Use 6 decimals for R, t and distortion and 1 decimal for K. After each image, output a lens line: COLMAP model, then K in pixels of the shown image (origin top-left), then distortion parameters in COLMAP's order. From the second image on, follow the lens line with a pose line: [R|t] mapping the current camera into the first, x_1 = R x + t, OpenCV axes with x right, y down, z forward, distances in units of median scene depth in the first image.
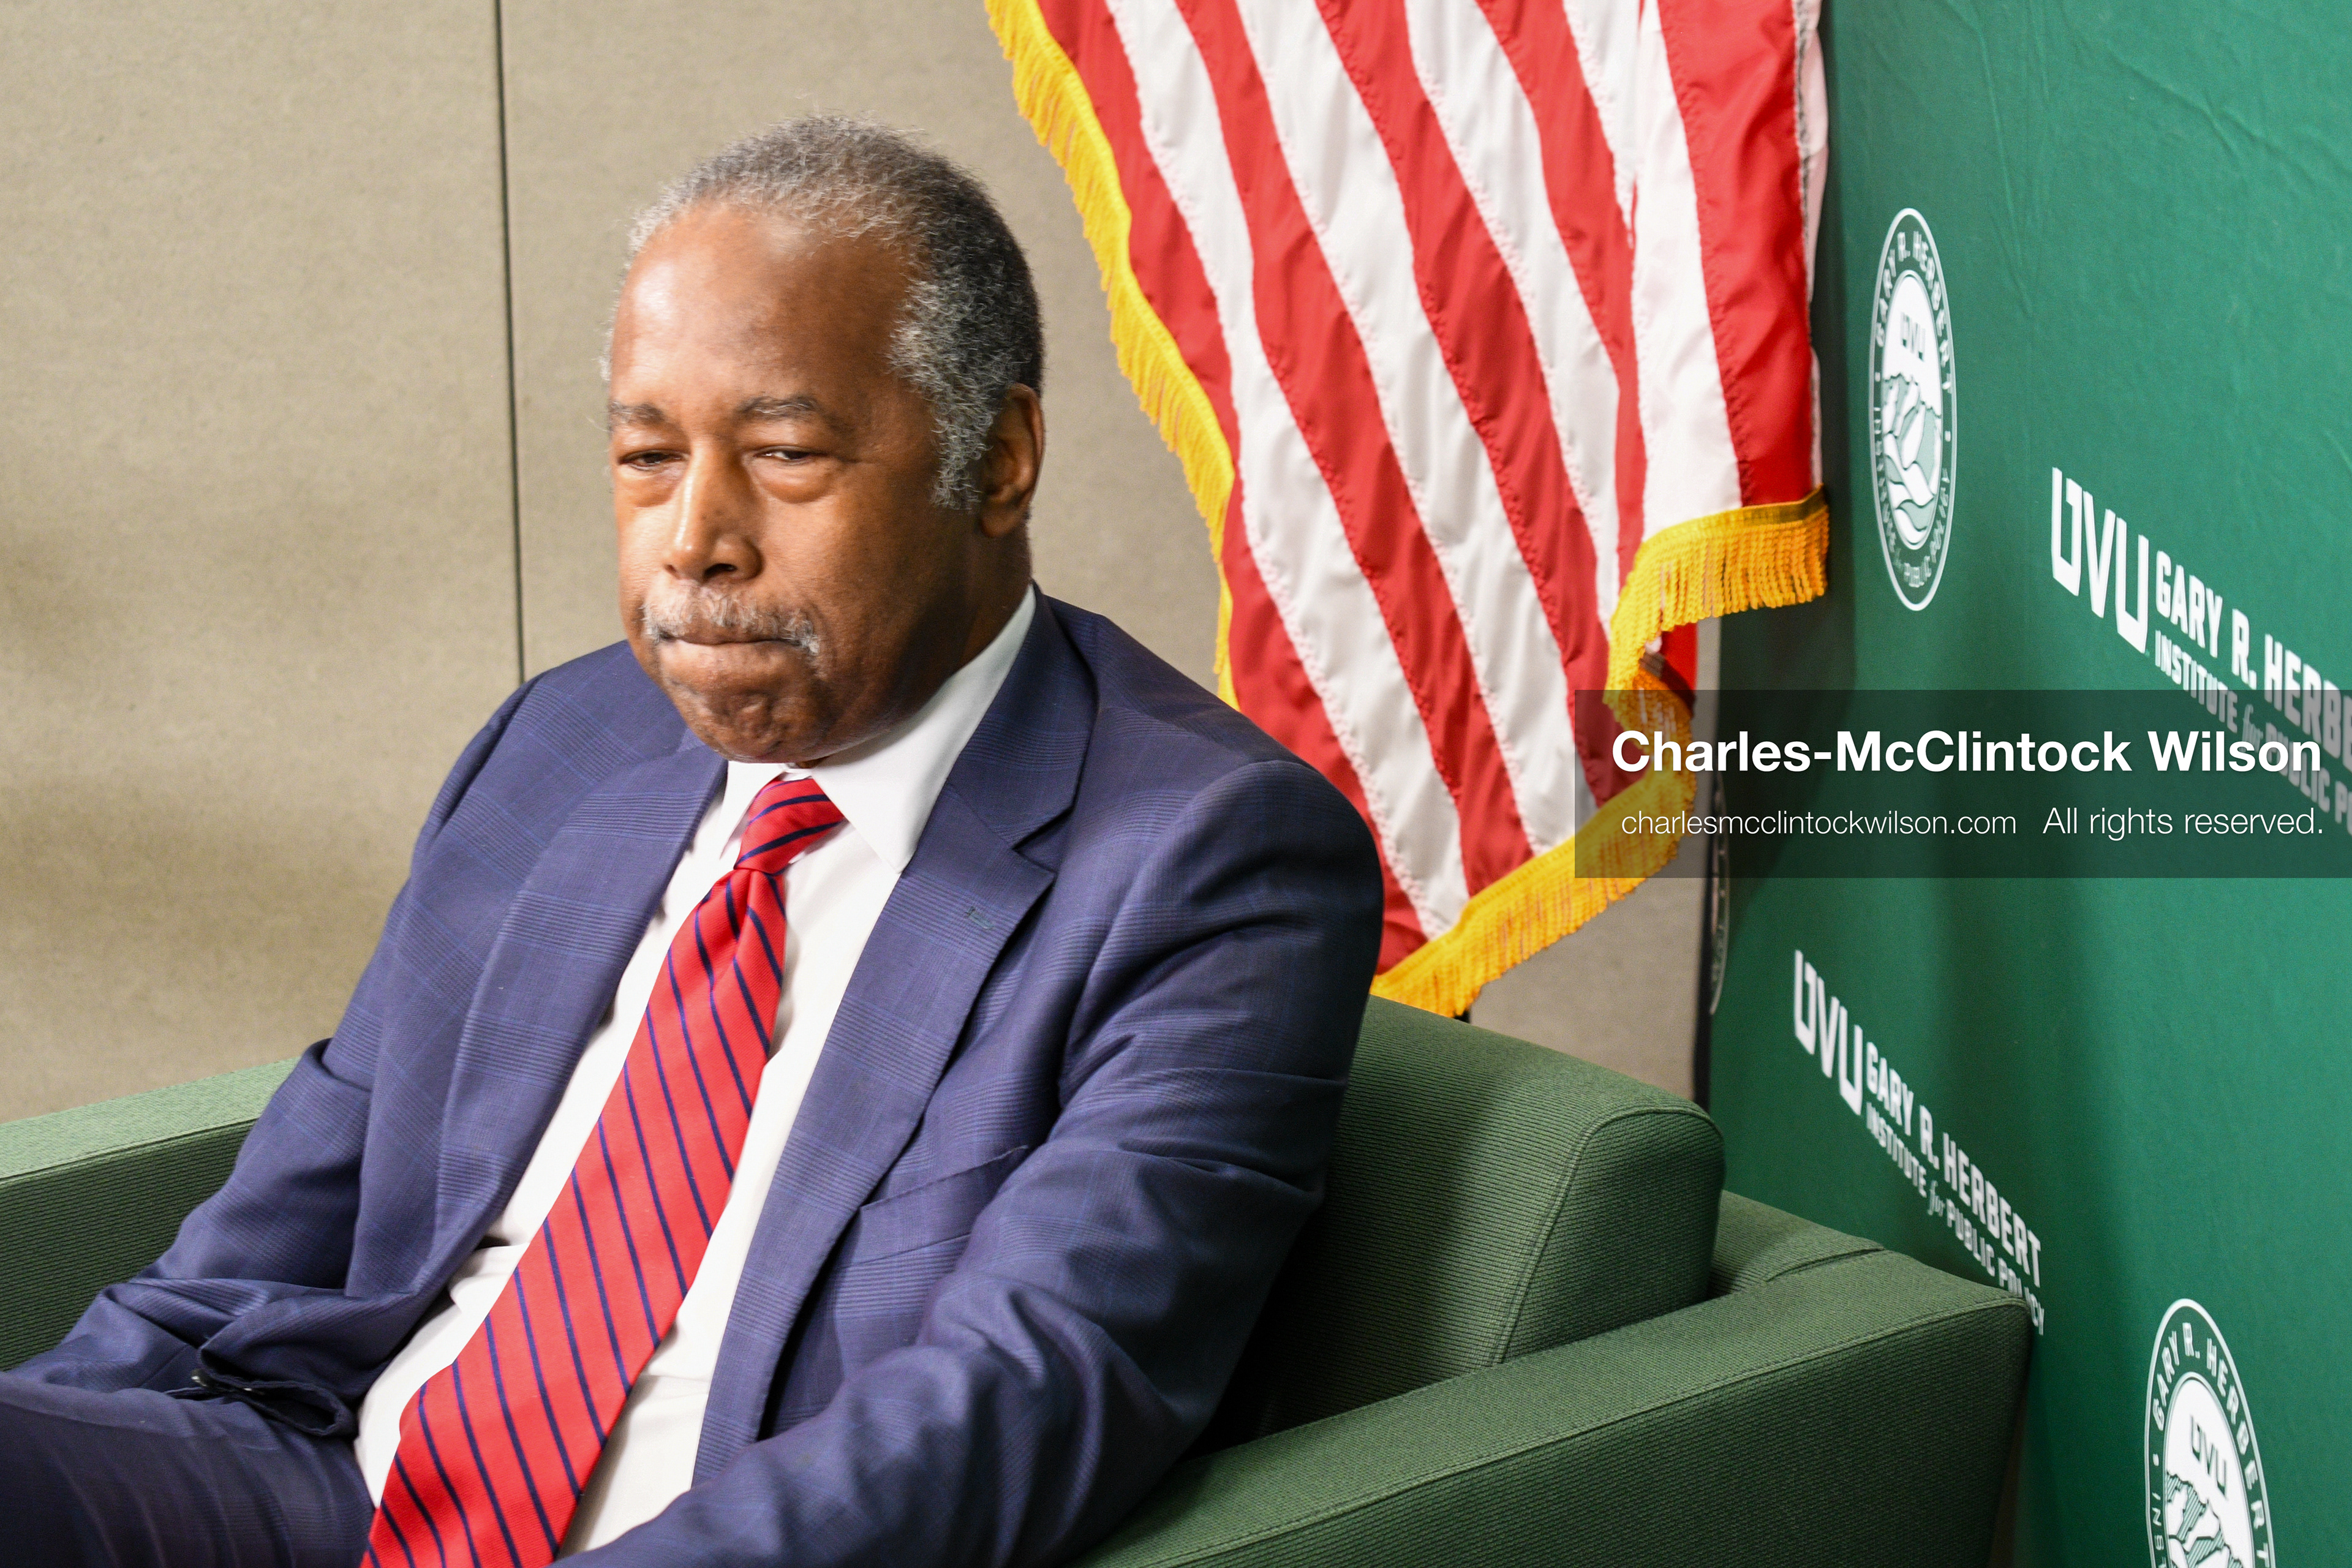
lens RADIAL K [[5247.3, 0, 1241.5], [0, 5247.3, 753.4], [0, 0, 1]] dist [0.004579, 0.146817]
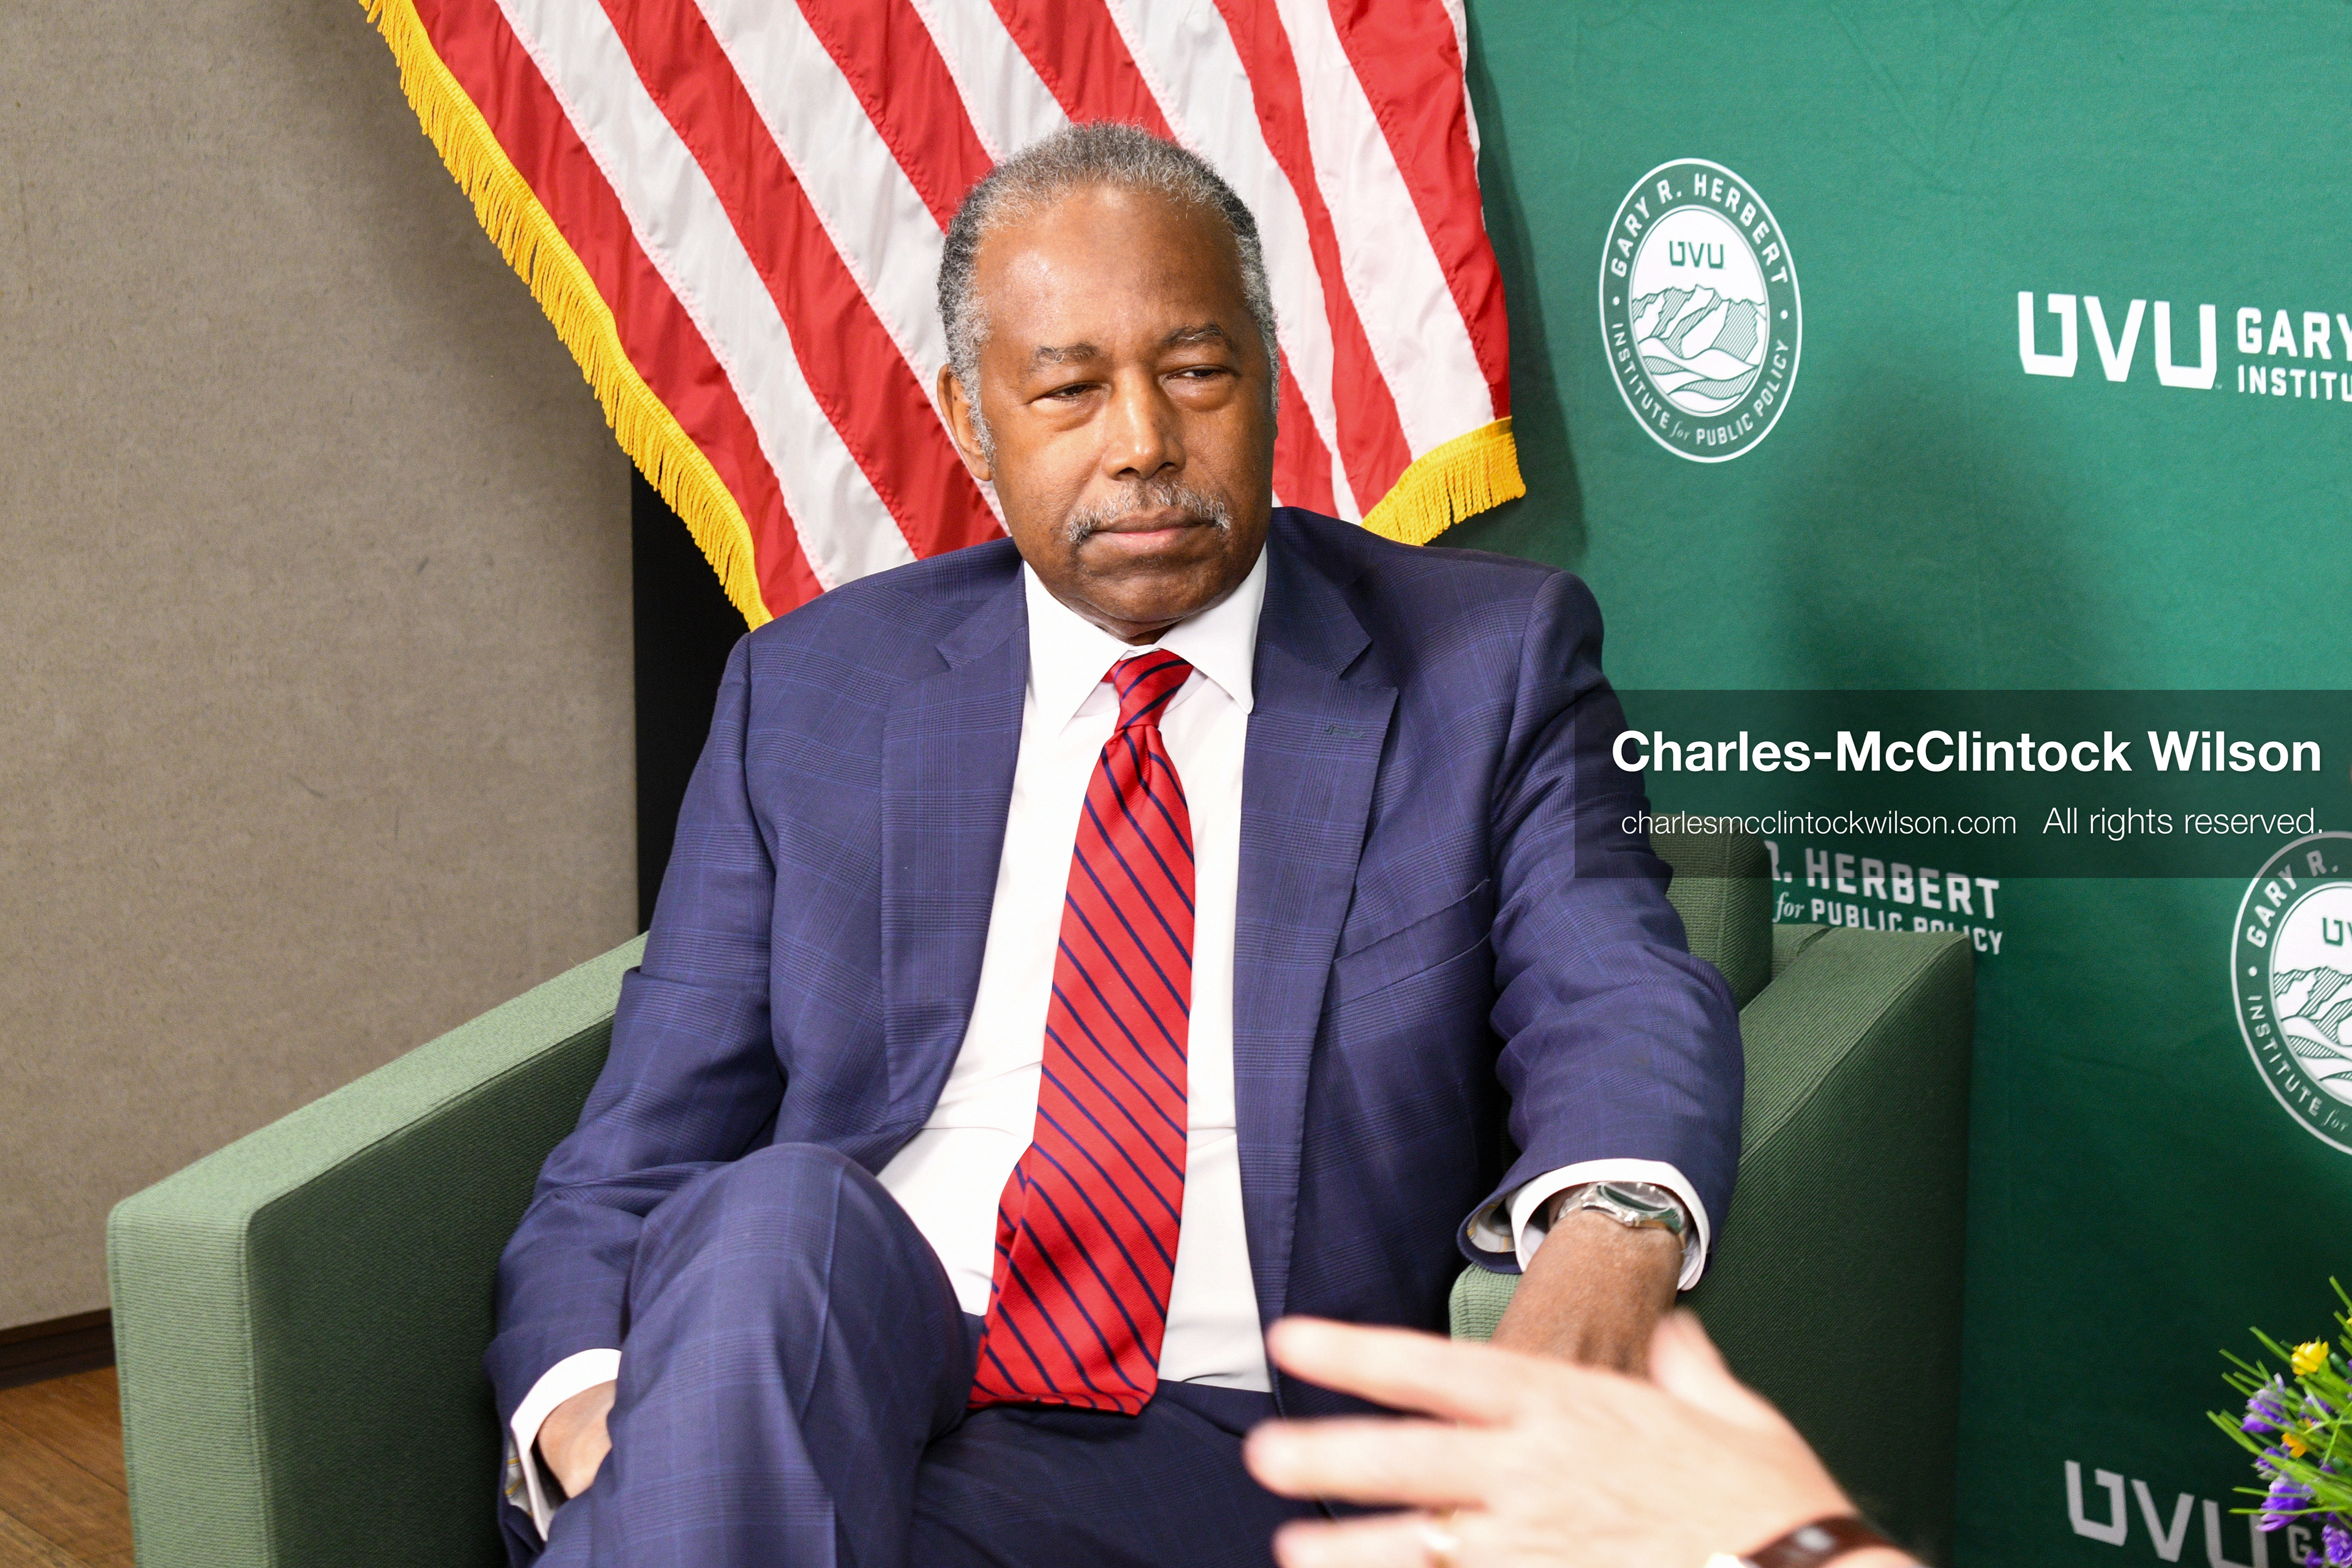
lens RADIAL K [[5247.3, 0, 1241.5], [0, 5247.3, 753.4], [0, 0, 1]] dist [0.004579, 0.146817]
pose [[0.853899, -0.128656, 0.504285, -0.546663], [0.164646, 0.985976, -0.027245, 0.051806], [-0.493708, 0.106293, 0.863107, -0.062555]]
